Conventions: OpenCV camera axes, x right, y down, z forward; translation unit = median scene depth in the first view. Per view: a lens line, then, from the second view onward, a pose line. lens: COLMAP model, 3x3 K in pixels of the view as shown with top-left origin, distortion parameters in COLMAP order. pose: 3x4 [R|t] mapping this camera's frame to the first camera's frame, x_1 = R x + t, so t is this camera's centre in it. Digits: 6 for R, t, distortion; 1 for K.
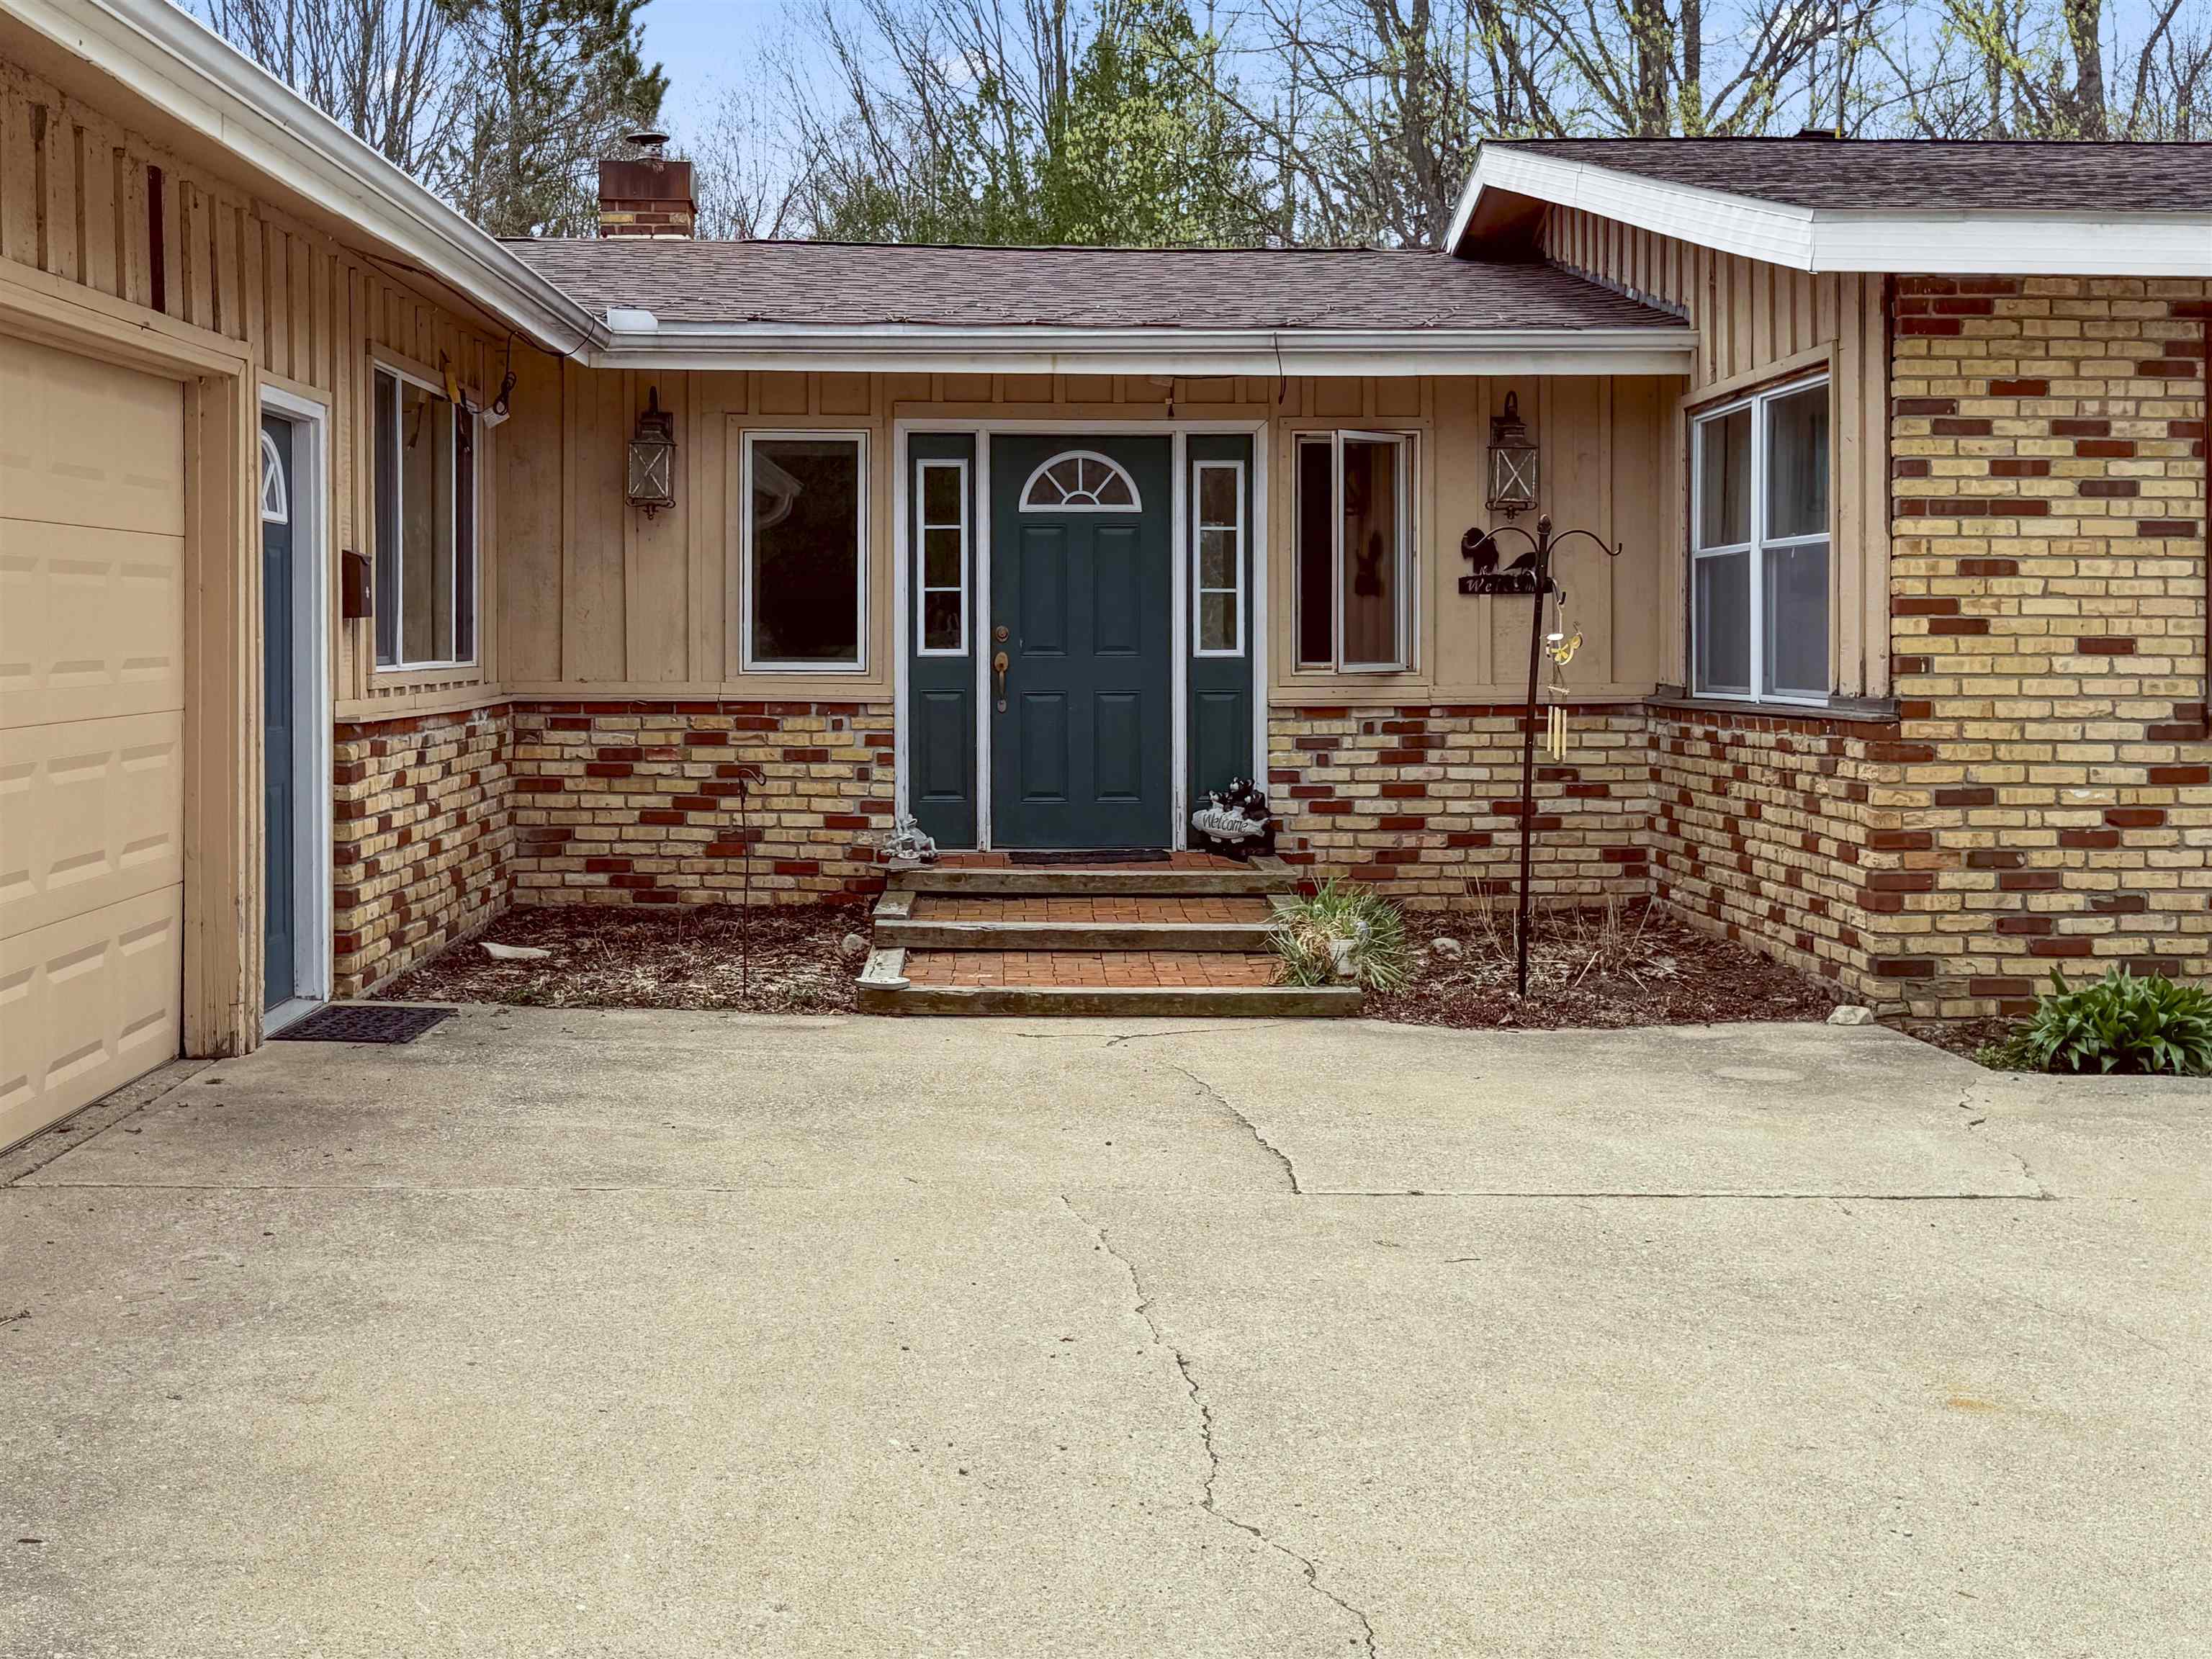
lens RADIAL K [[2814.7, 0, 1106.0], [0, 2814.7, 829.5], [0, 0, 1]] dist [0.006513, -0.021656]
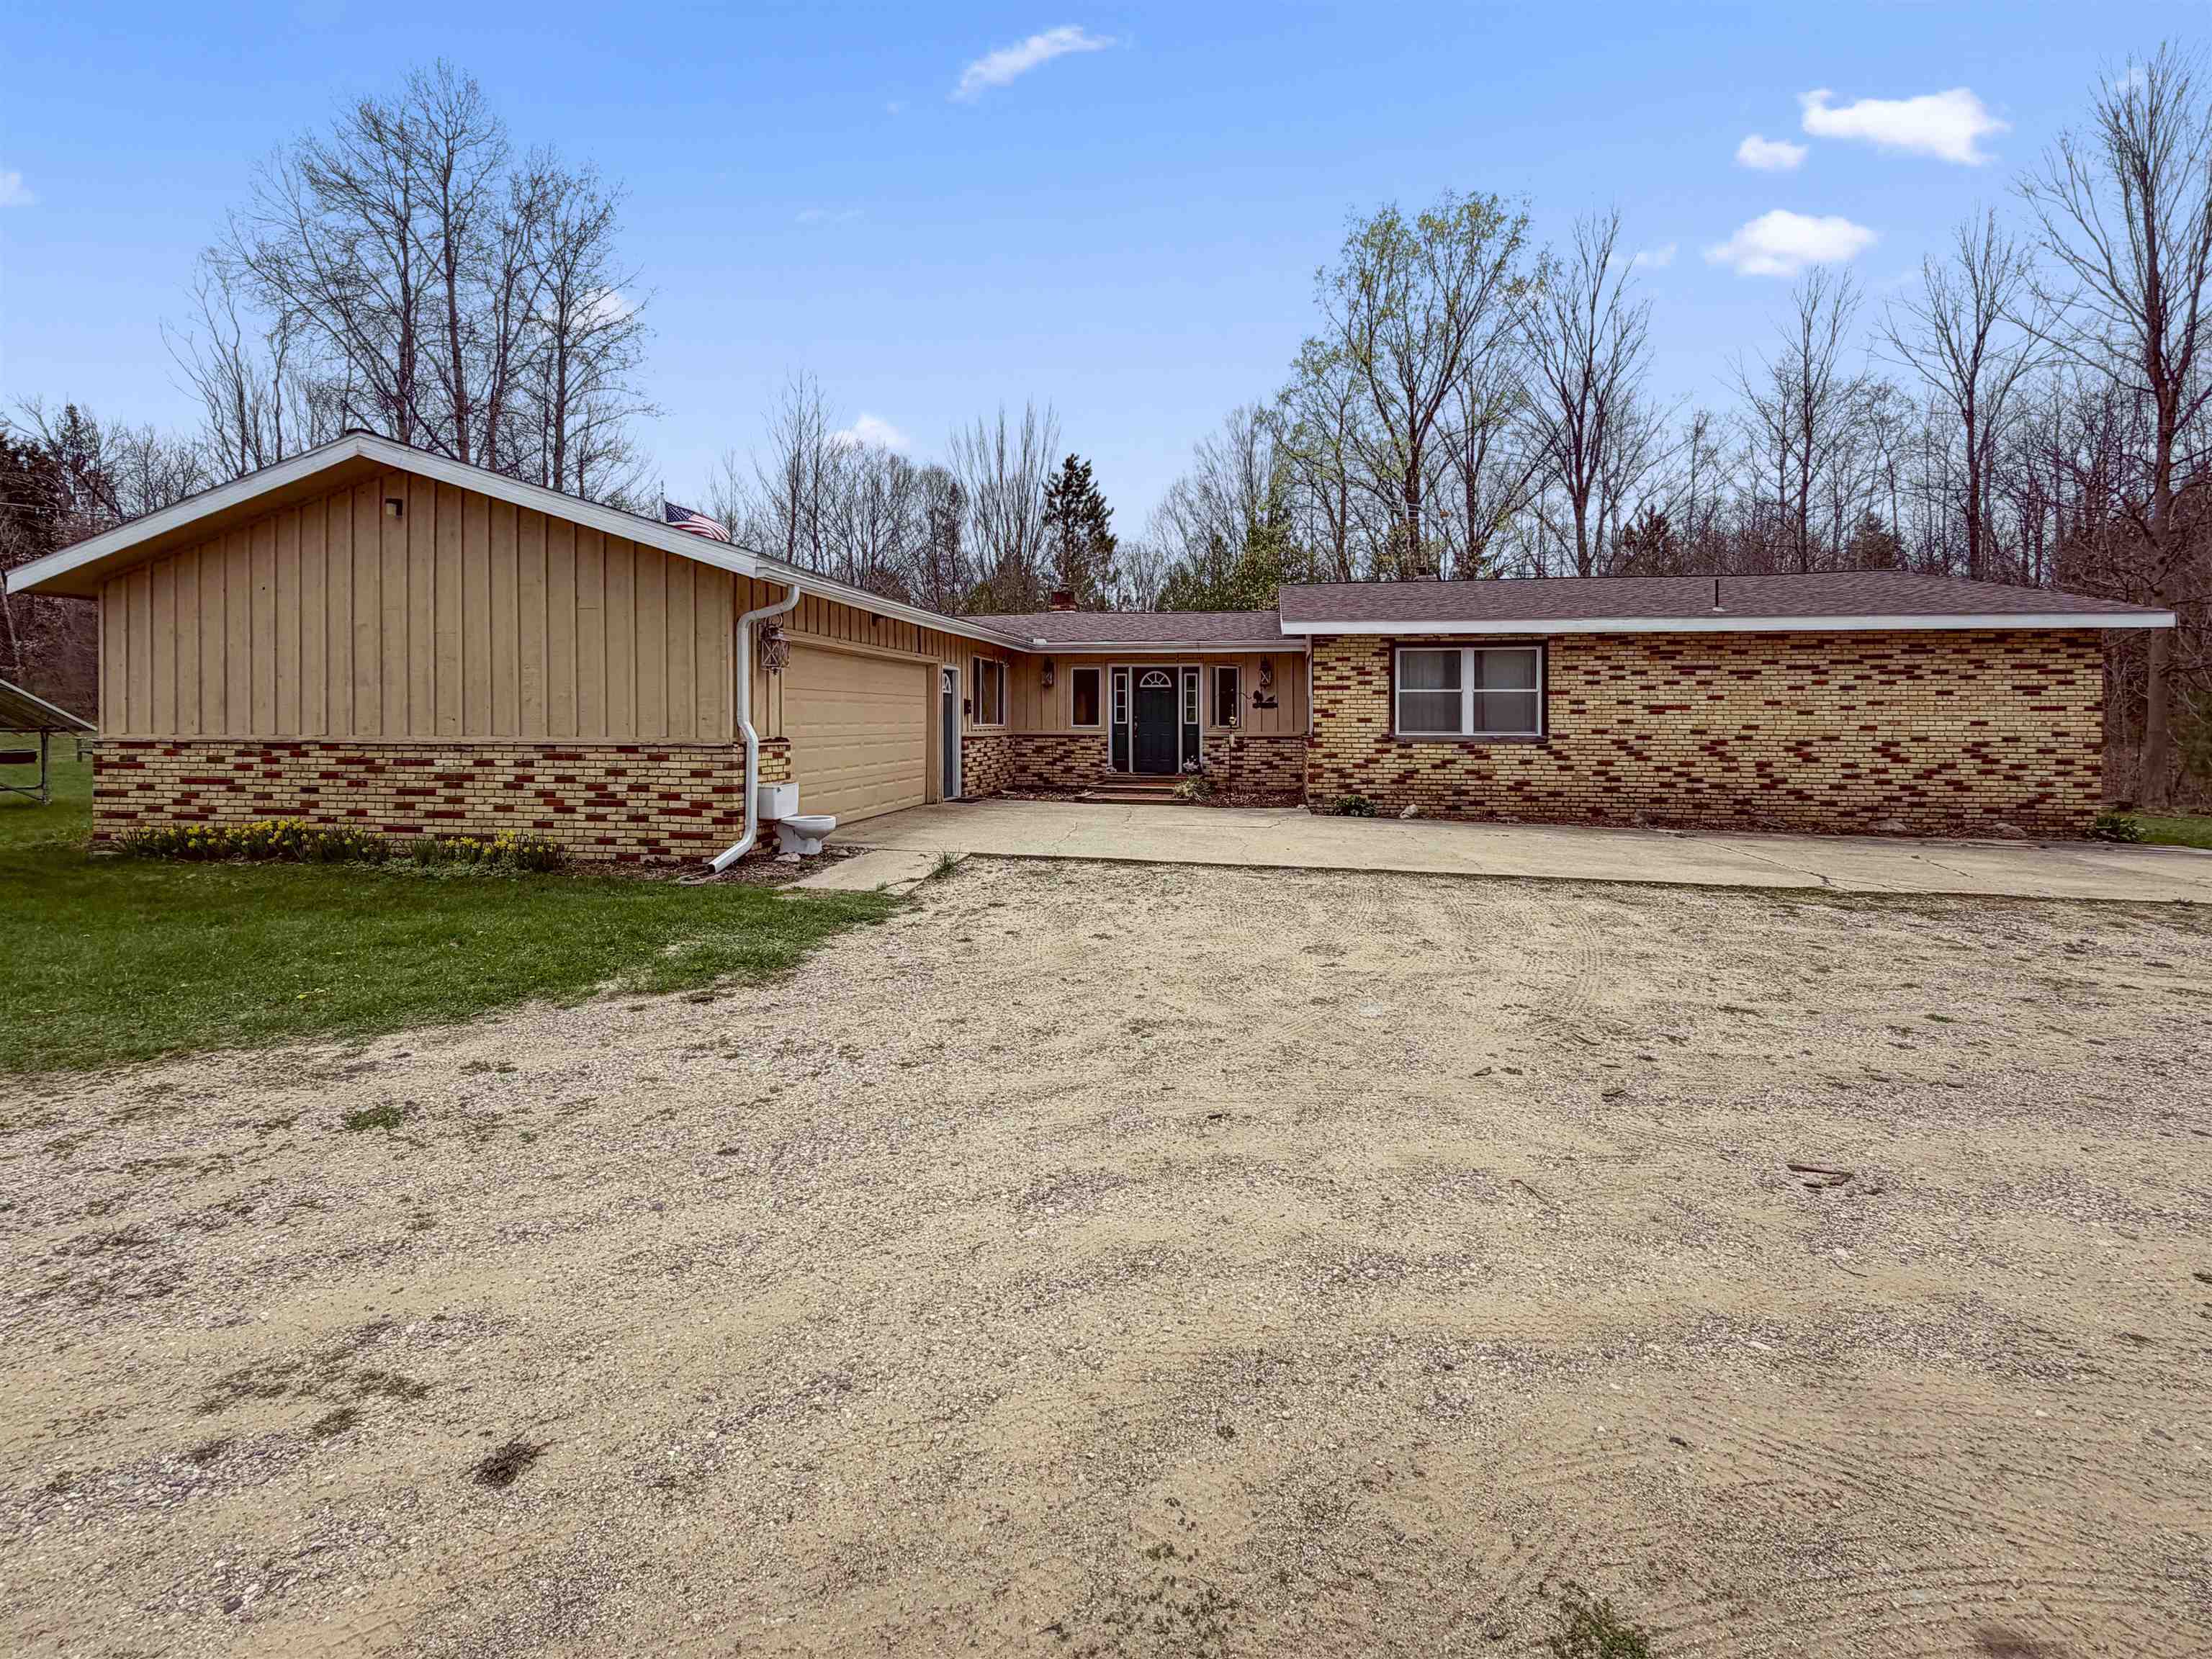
lens RADIAL K [[1040.6, 0, 1103.4], [0, 1040.6, 797.2], [0, 0, 1]] dist [0.002865, 0.000465]
pose [[0.981470, 0.015281, -0.191005, 0.239094], [-0.014745, 0.999882, 0.004227, 0.043446], [0.191047, -0.001332, 0.981580, -0.532903]]
